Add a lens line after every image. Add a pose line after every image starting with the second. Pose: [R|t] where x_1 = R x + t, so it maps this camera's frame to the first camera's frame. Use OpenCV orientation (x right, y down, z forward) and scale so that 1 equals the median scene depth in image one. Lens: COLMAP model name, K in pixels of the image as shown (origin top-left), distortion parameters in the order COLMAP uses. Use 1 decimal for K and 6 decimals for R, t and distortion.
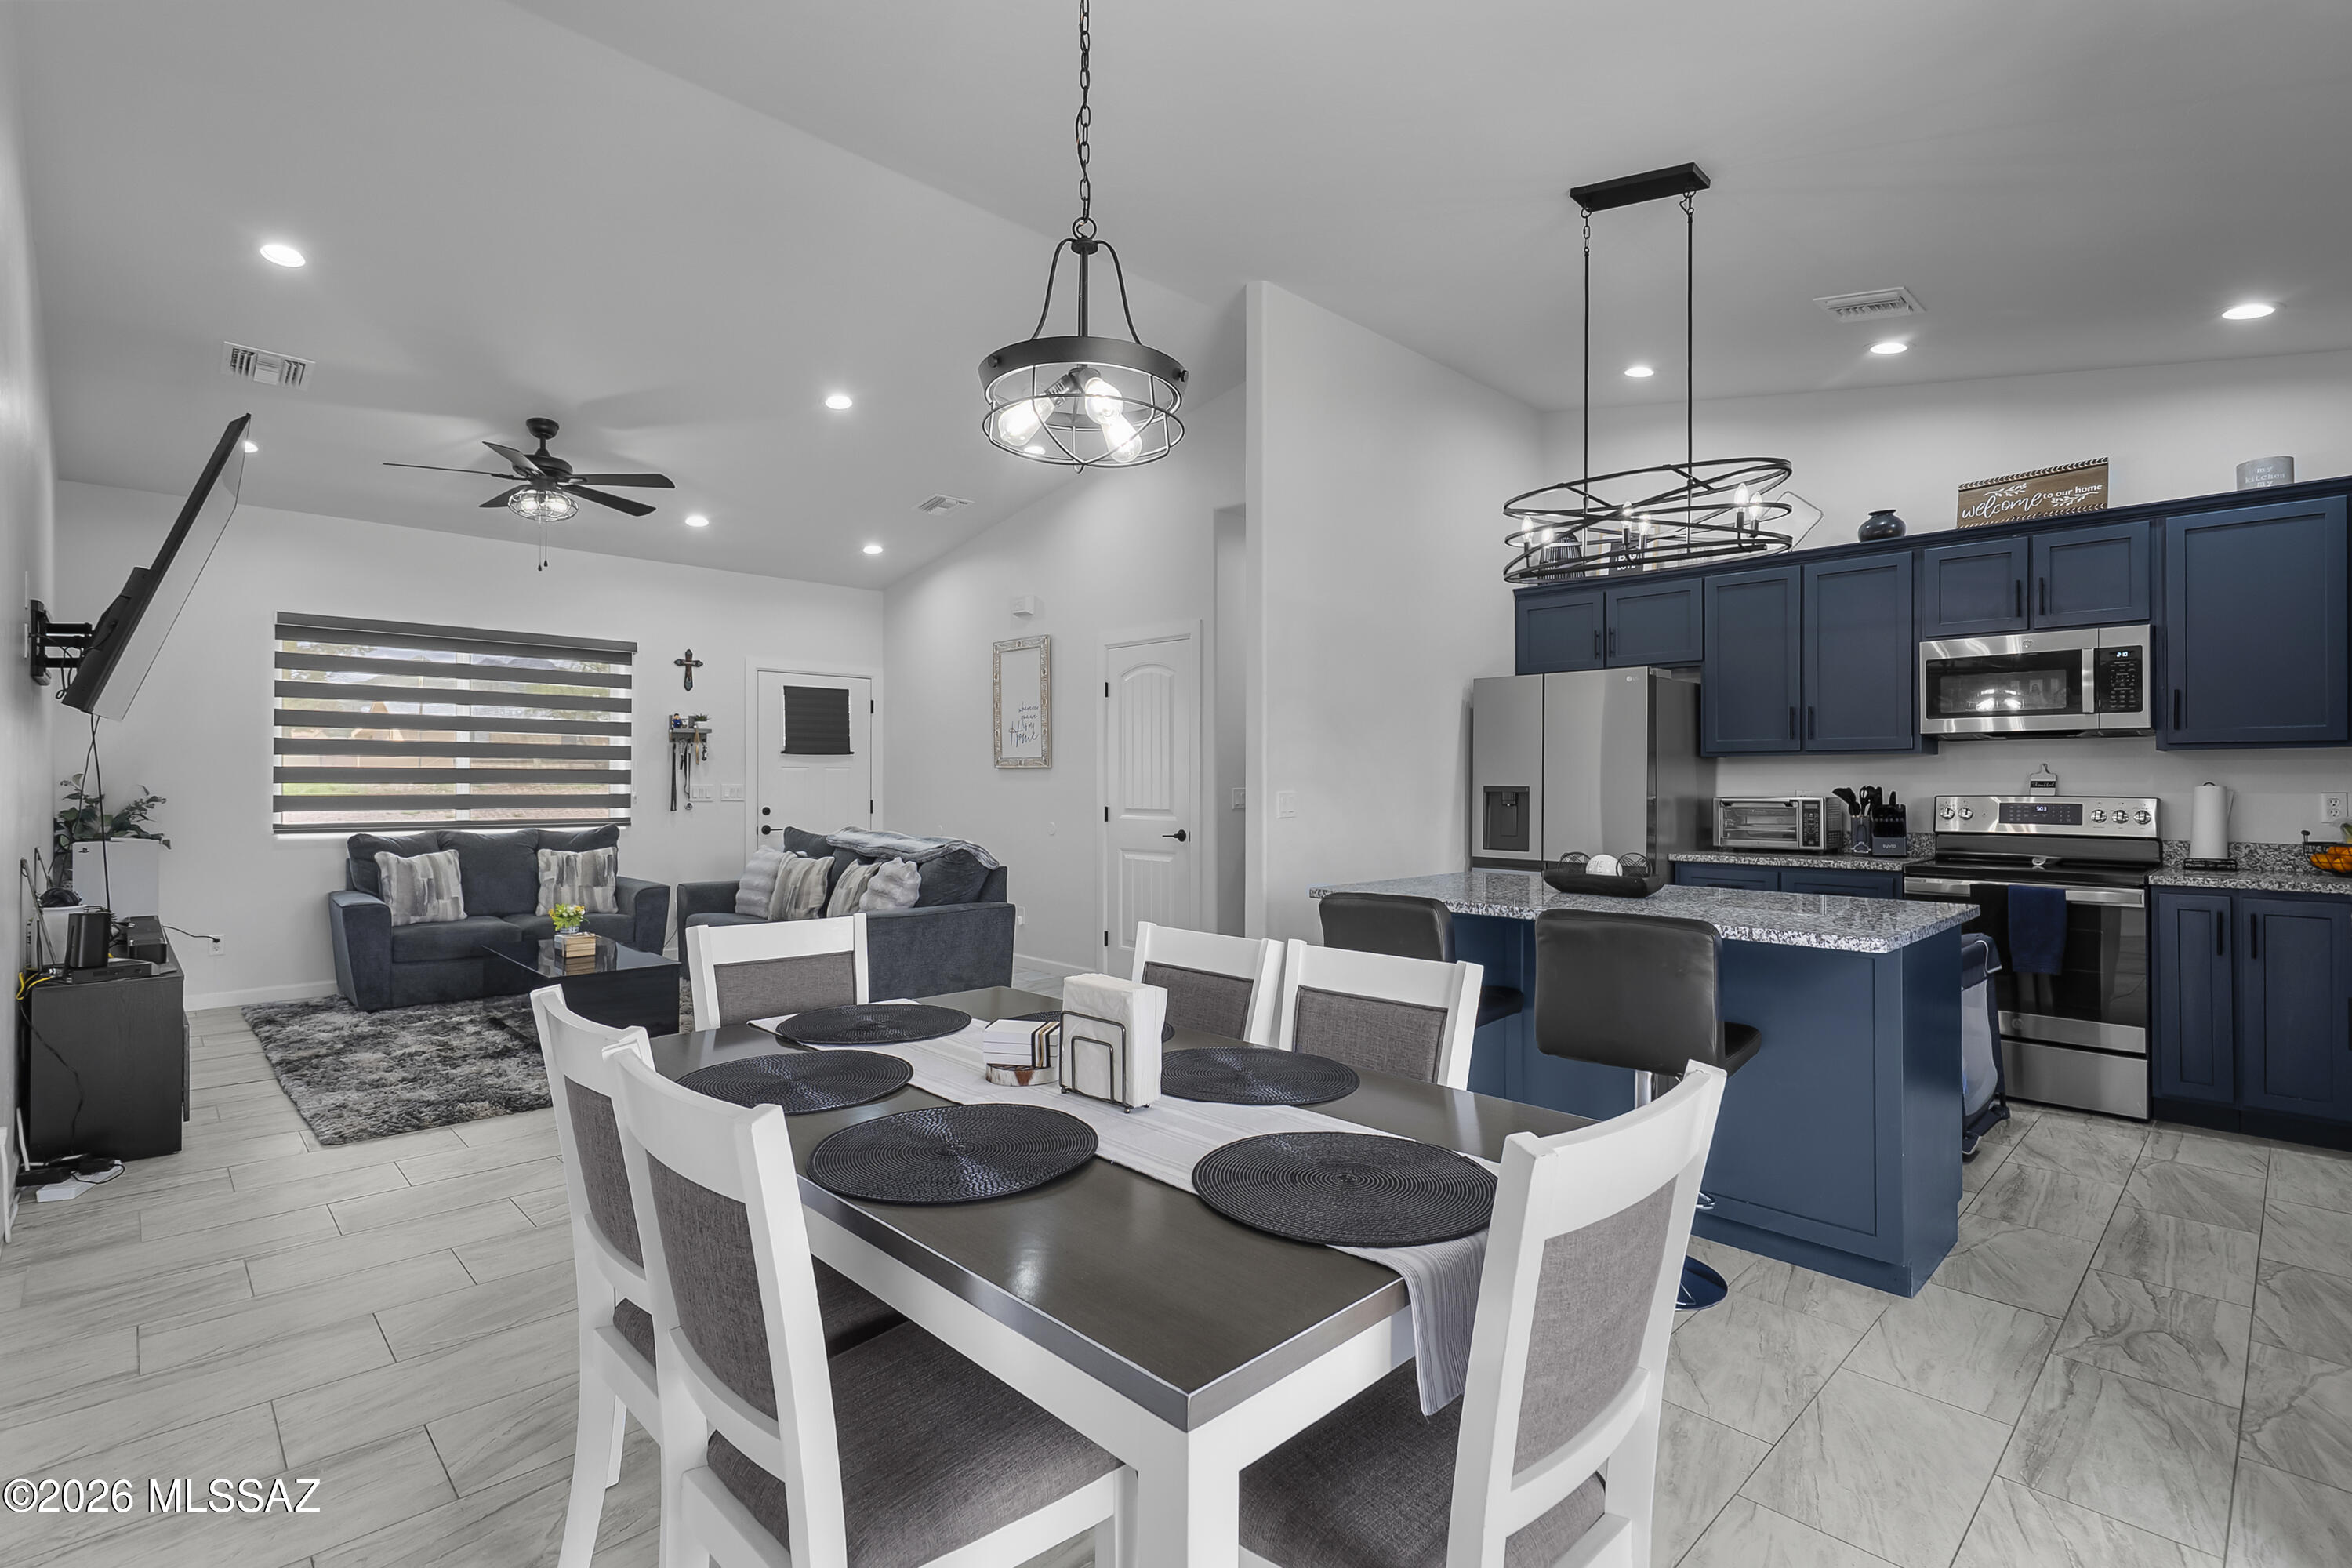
lens RADIAL K [[1097.7, 0, 1173.9], [0, 1097.7, 773.2], [0, 0, 1]] dist [-0.006178, 0.002014]
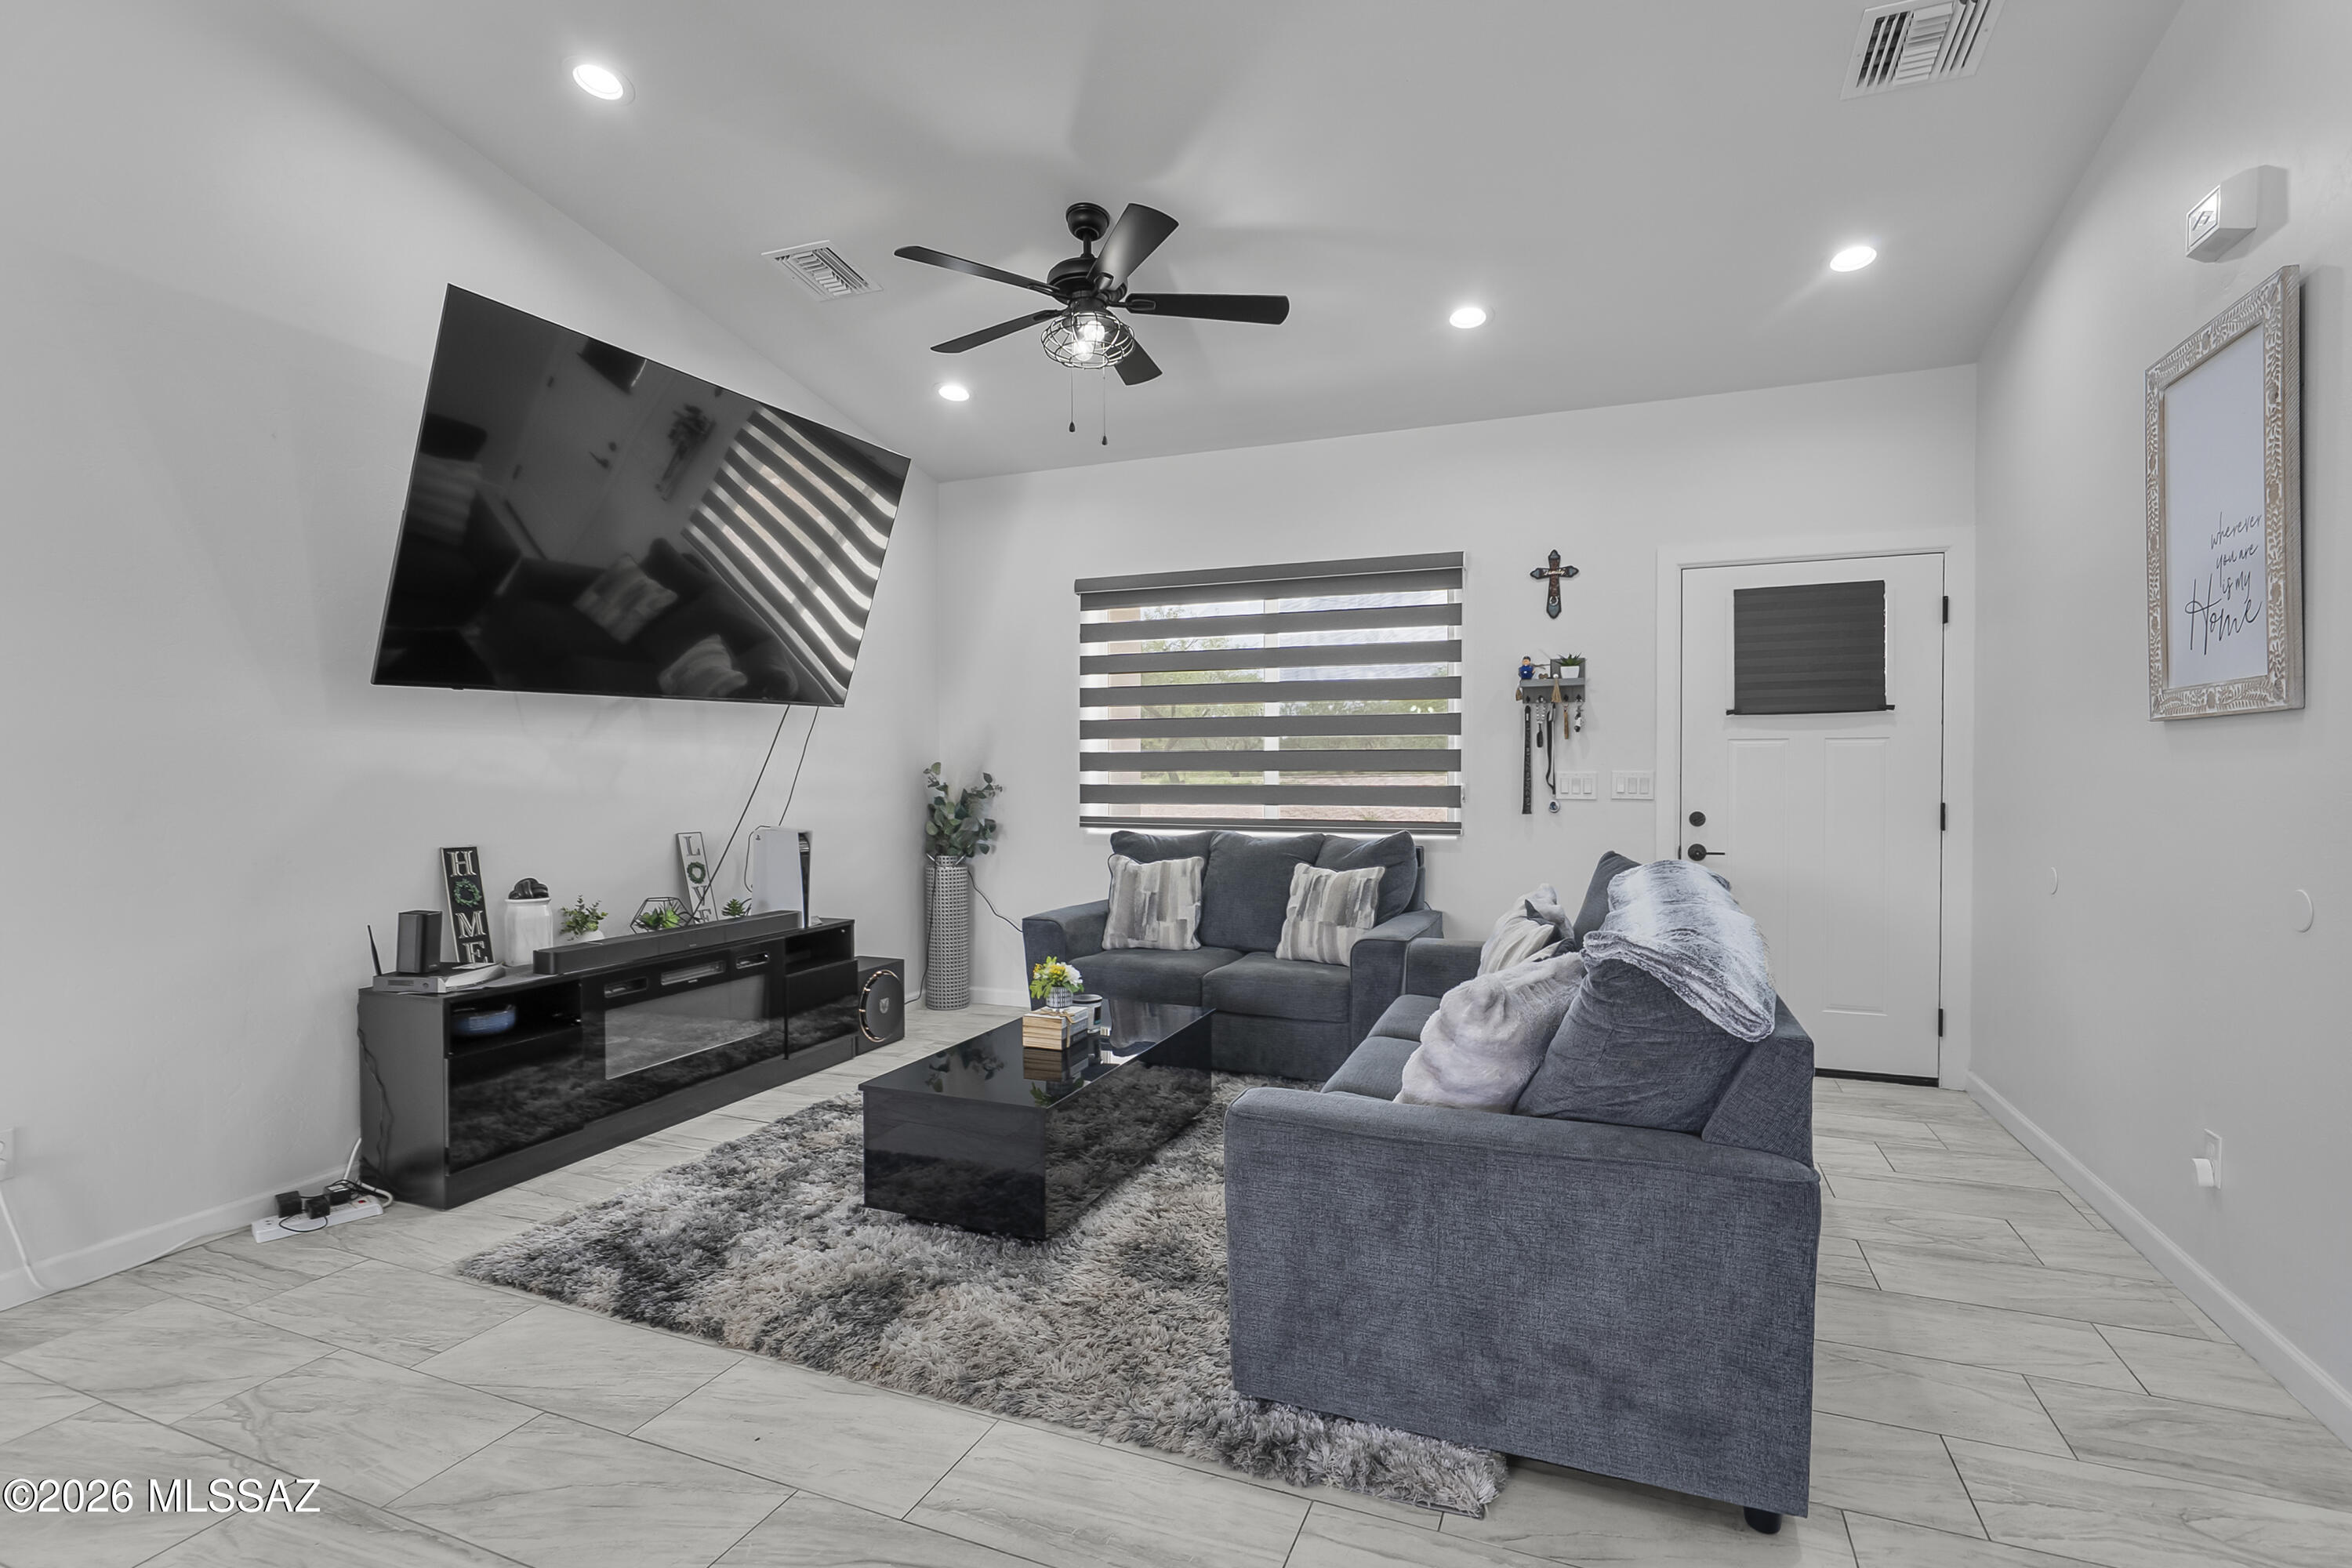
lens RADIAL K [[1097.7, 0, 1197.6], [0, 1097.7, 794.1], [0, 0, 1]] dist [-0.006178, 0.002014]
pose [[0.409089, 0.012790, -0.912405, 0.053365], [0.008968, 0.999797, 0.018036, 0.015179], [0.912451, -0.015561, 0.408891, 0.852389]]
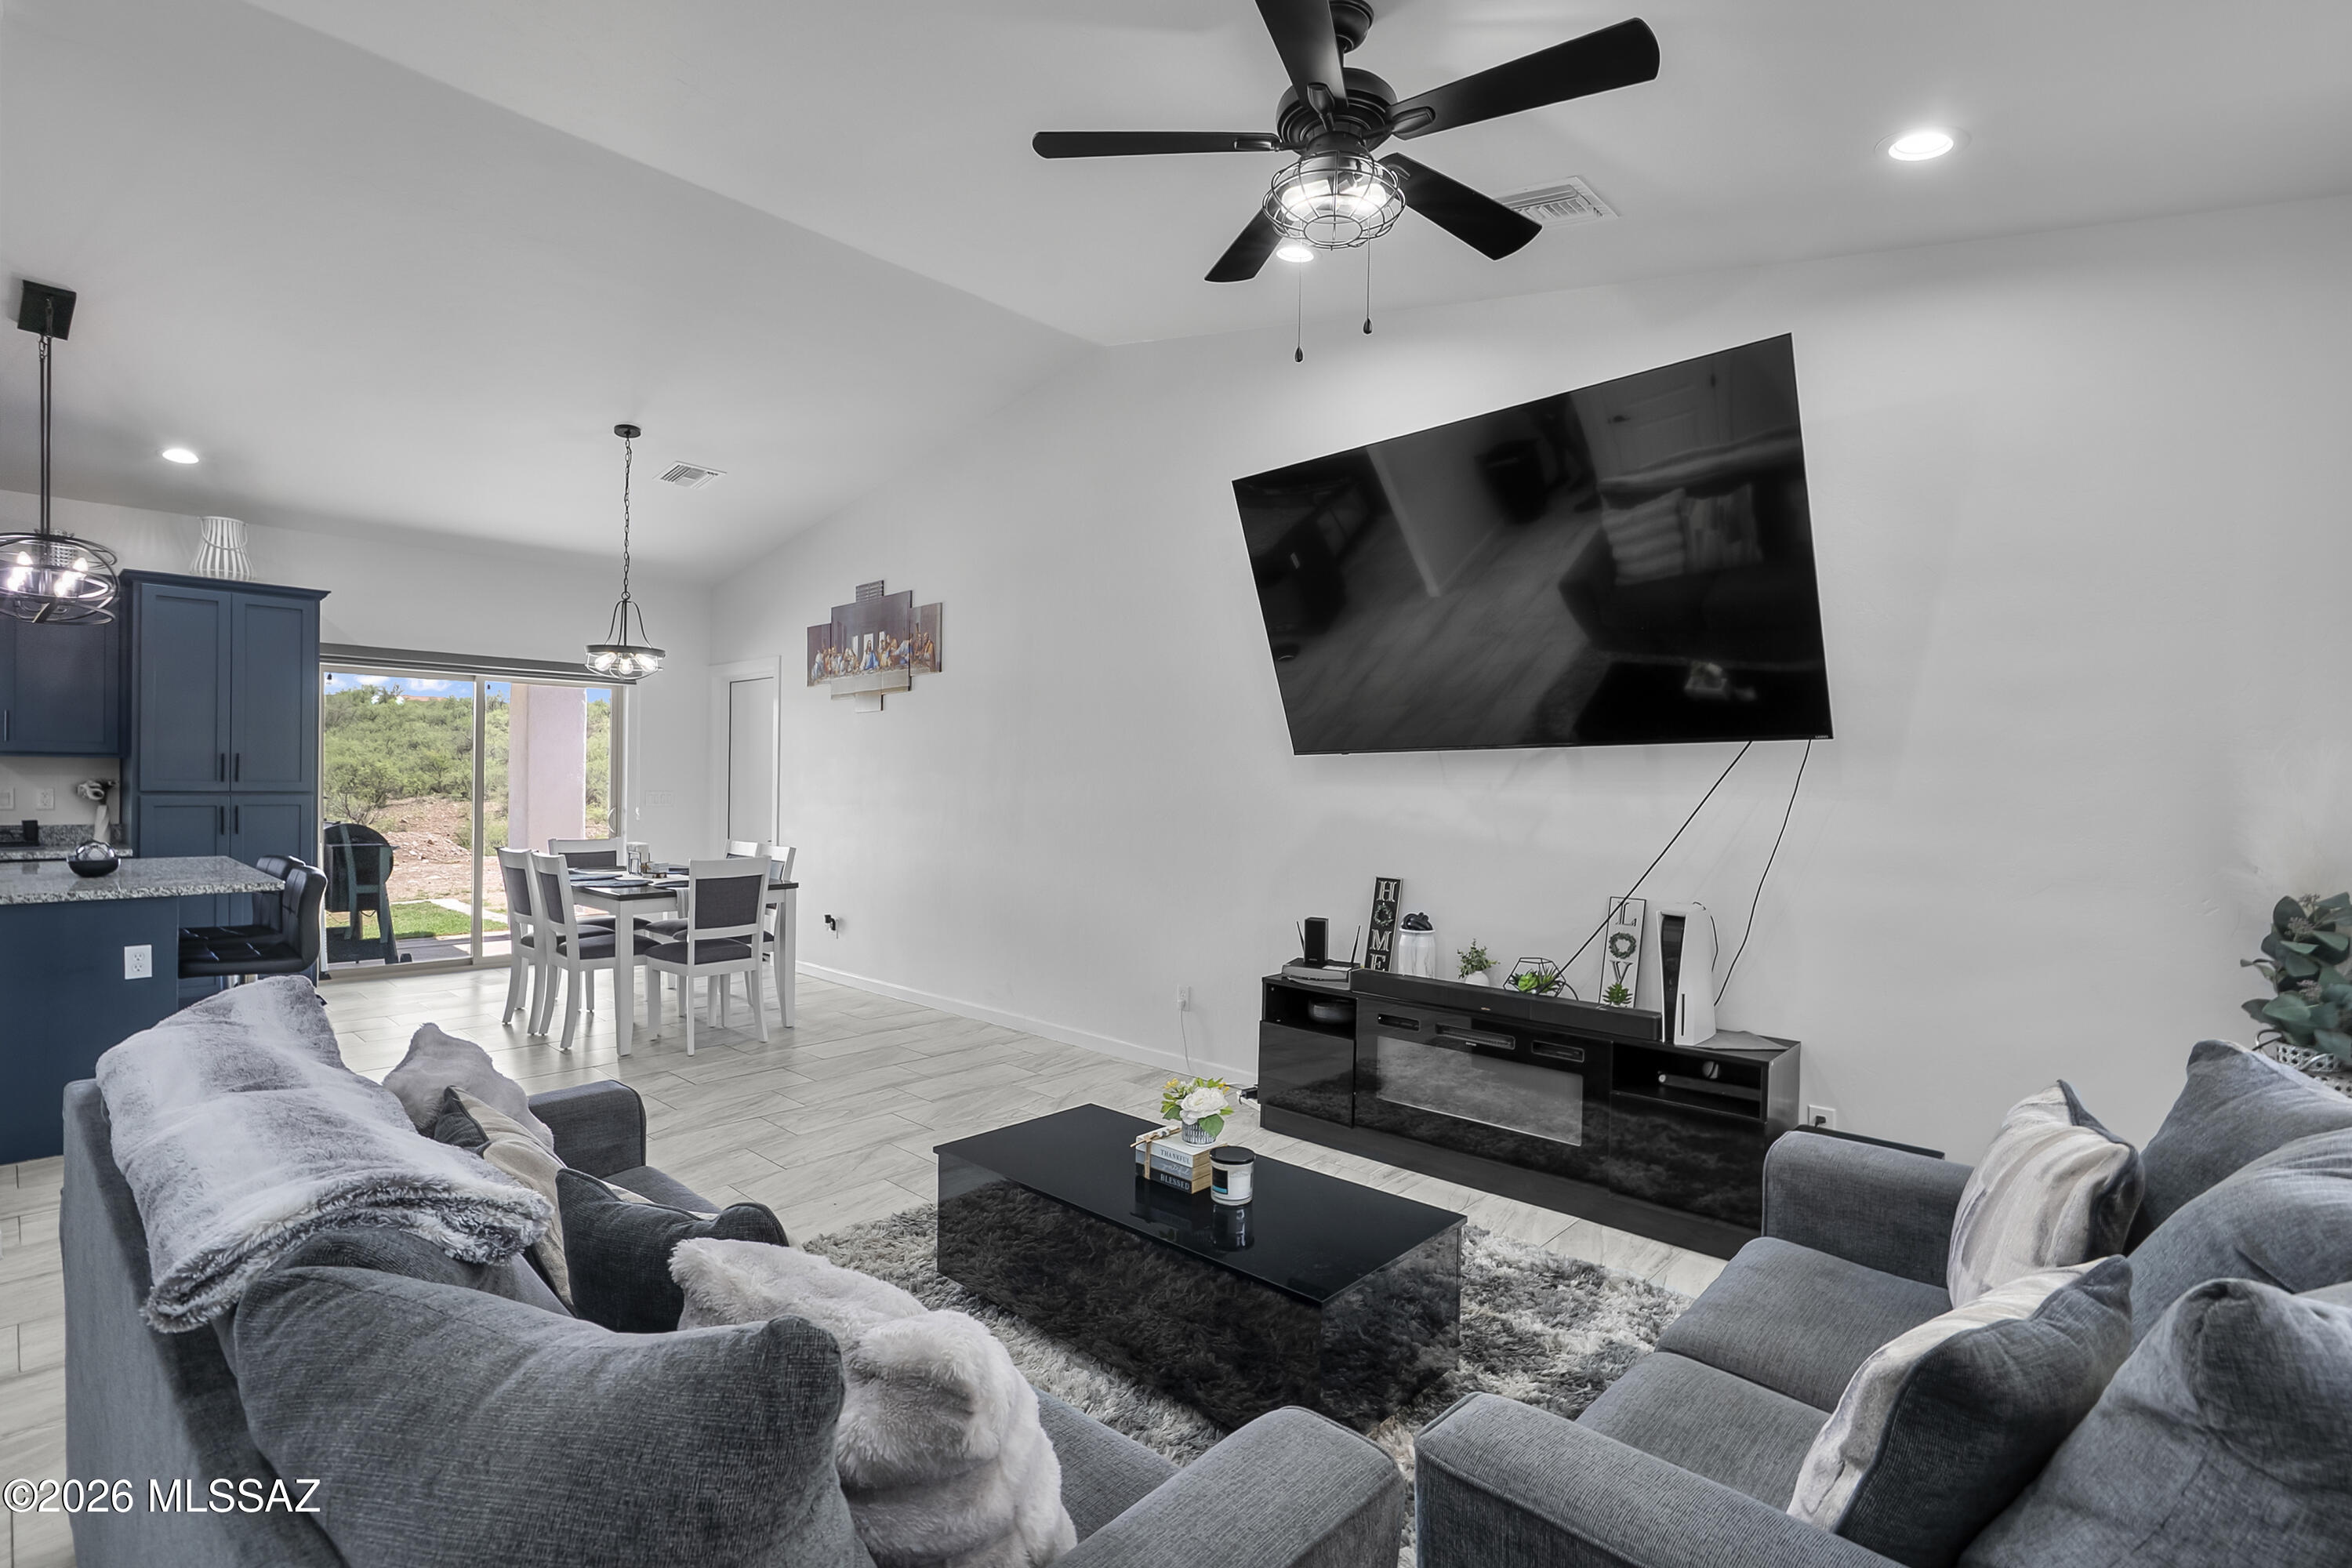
lens RADIAL K [[1097.7, 0, 1153.8], [0, 1097.7, 786.9], [0, 0, 1]] dist [-0.006178, 0.002014]
pose [[-0.998484, -0.018335, -0.051903, -0.516810], [-0.018381, 0.999831, 0.000408, -0.011187], [0.051887, 0.001361, -0.998652, 1.542397]]
